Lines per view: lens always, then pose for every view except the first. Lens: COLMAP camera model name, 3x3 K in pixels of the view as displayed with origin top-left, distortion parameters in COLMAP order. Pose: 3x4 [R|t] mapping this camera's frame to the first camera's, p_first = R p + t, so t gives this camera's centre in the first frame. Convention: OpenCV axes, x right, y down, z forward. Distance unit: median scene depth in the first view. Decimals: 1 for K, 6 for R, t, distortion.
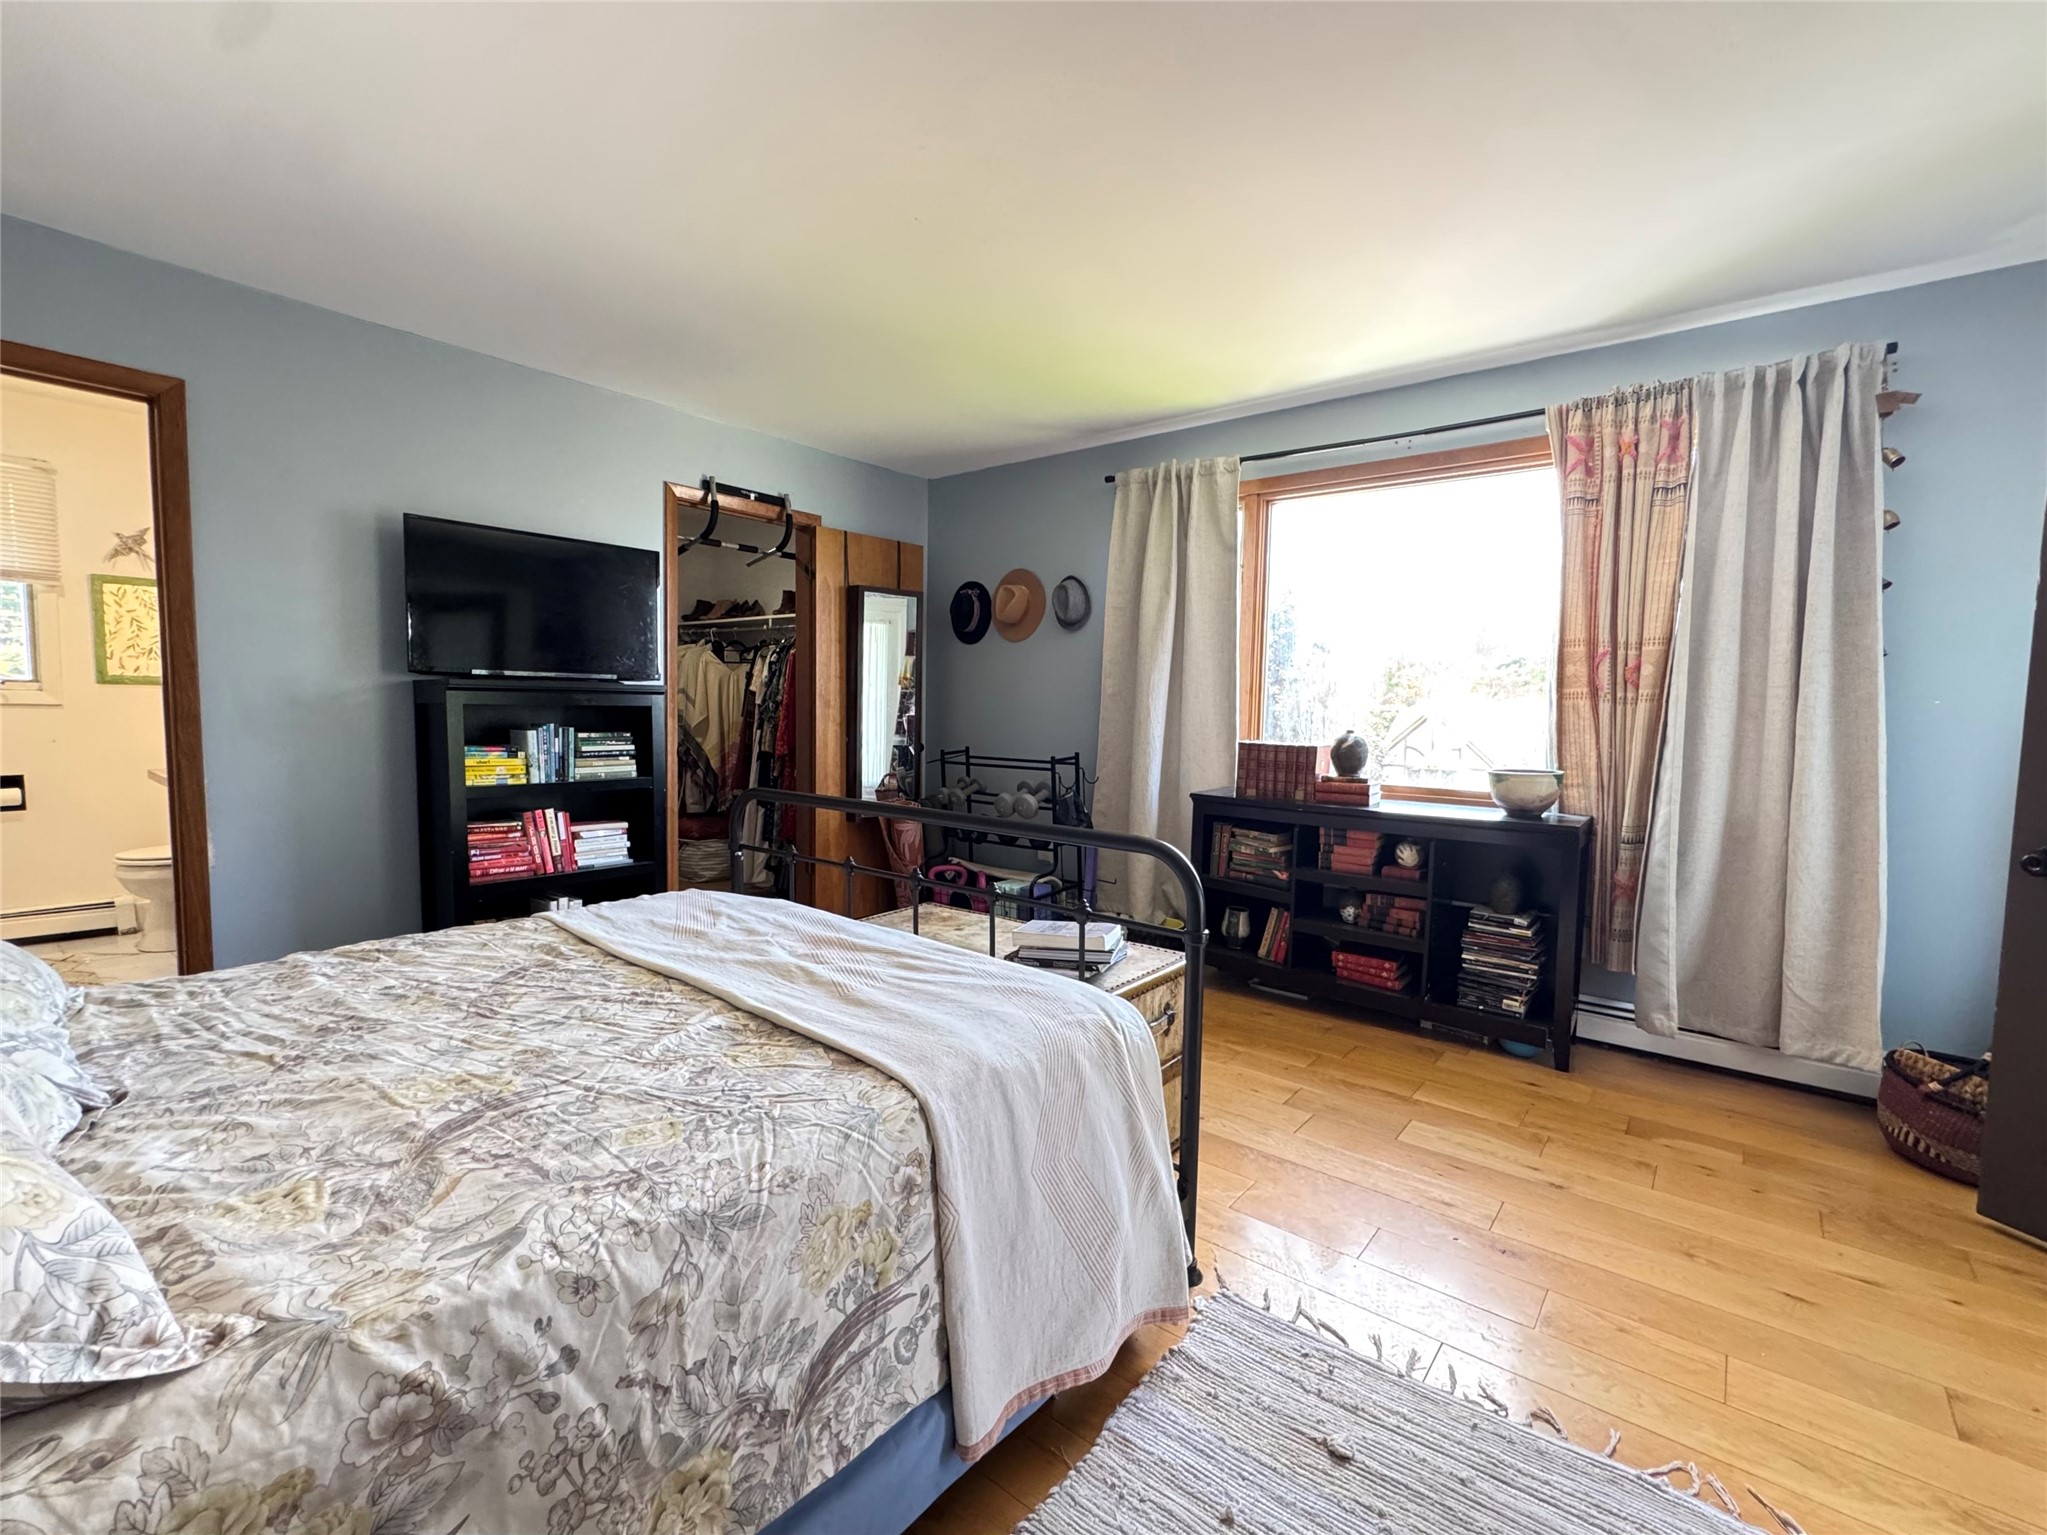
lens RADIAL K [[899.5, 0, 1023.5], [0, 899.5, 767.5], [0, 0, 1]] dist [-0.000838, 0.000108]
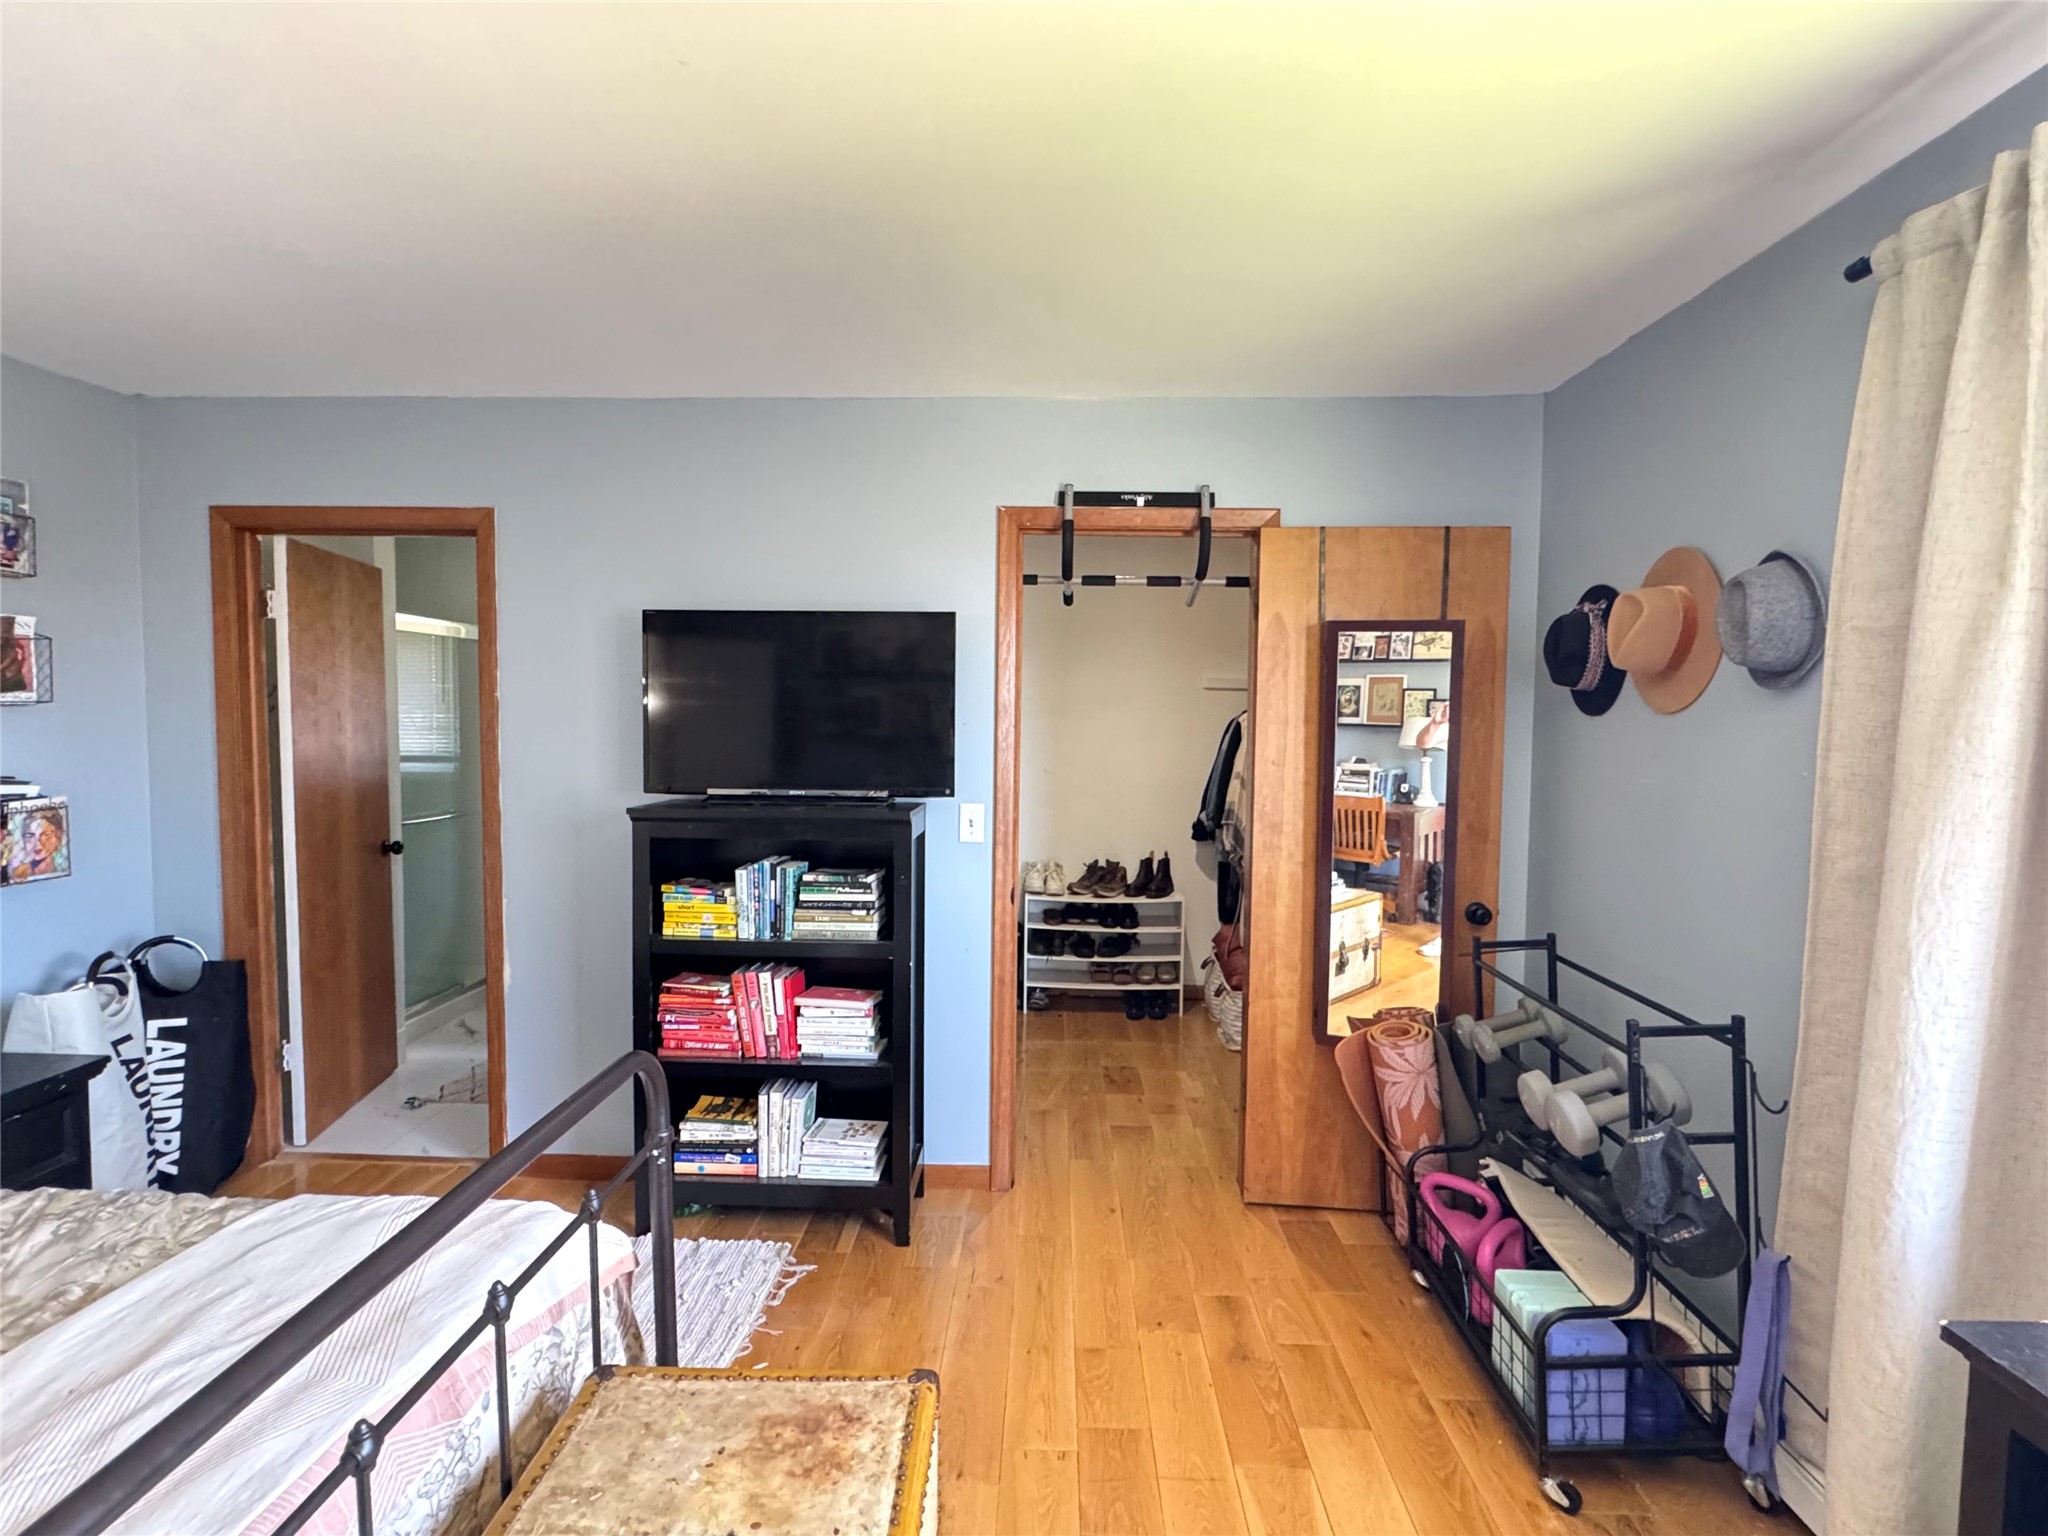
lens RADIAL K [[1016.8, 0, 1024.0], [0, 1016.8, 768.0], [0, 0, 1]] dist [-0.000636, -0.000443]
pose [[0.605854, 0.029143, -0.795042, 0.264580], [-0.055866, 0.998420, -0.005974, -0.125191], [0.793612, 0.048036, 0.606525, 0.606799]]
